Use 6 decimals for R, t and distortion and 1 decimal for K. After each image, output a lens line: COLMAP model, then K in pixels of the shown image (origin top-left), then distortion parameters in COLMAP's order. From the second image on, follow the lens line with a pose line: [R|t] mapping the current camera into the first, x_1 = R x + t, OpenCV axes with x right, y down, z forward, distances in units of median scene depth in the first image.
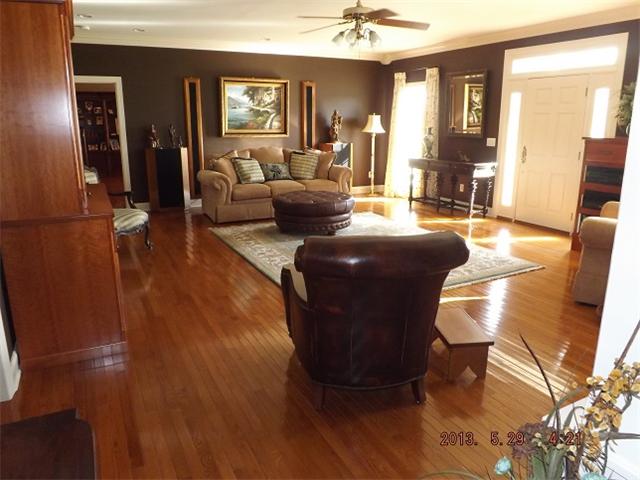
lens RADIAL K [[483.6, 0, 322.9], [0, 483.6, 237.7], [0, 0, 1]] dist [-0.008228, -0.006892]
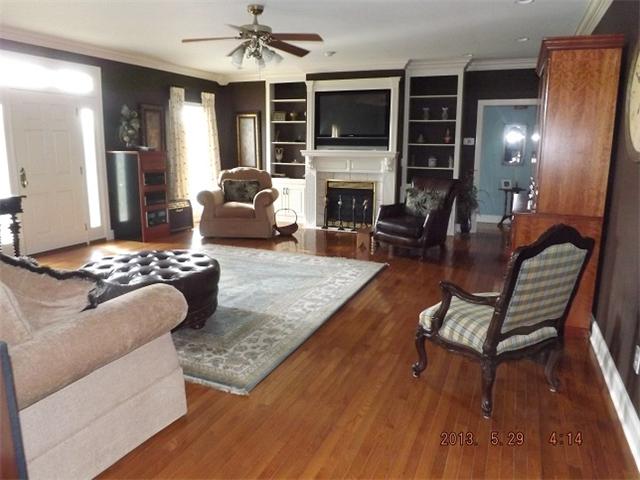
lens RADIAL K [[483.6, 0, 322.9], [0, 483.6, 237.7], [0, 0, 1]] dist [-0.008228, -0.006892]
pose [[-0.671790, -0.160246, 0.723201, -0.709324], [0.153885, 0.924829, 0.347867, -0.355432], [-0.724581, 0.344983, -0.596631, 1.437254]]
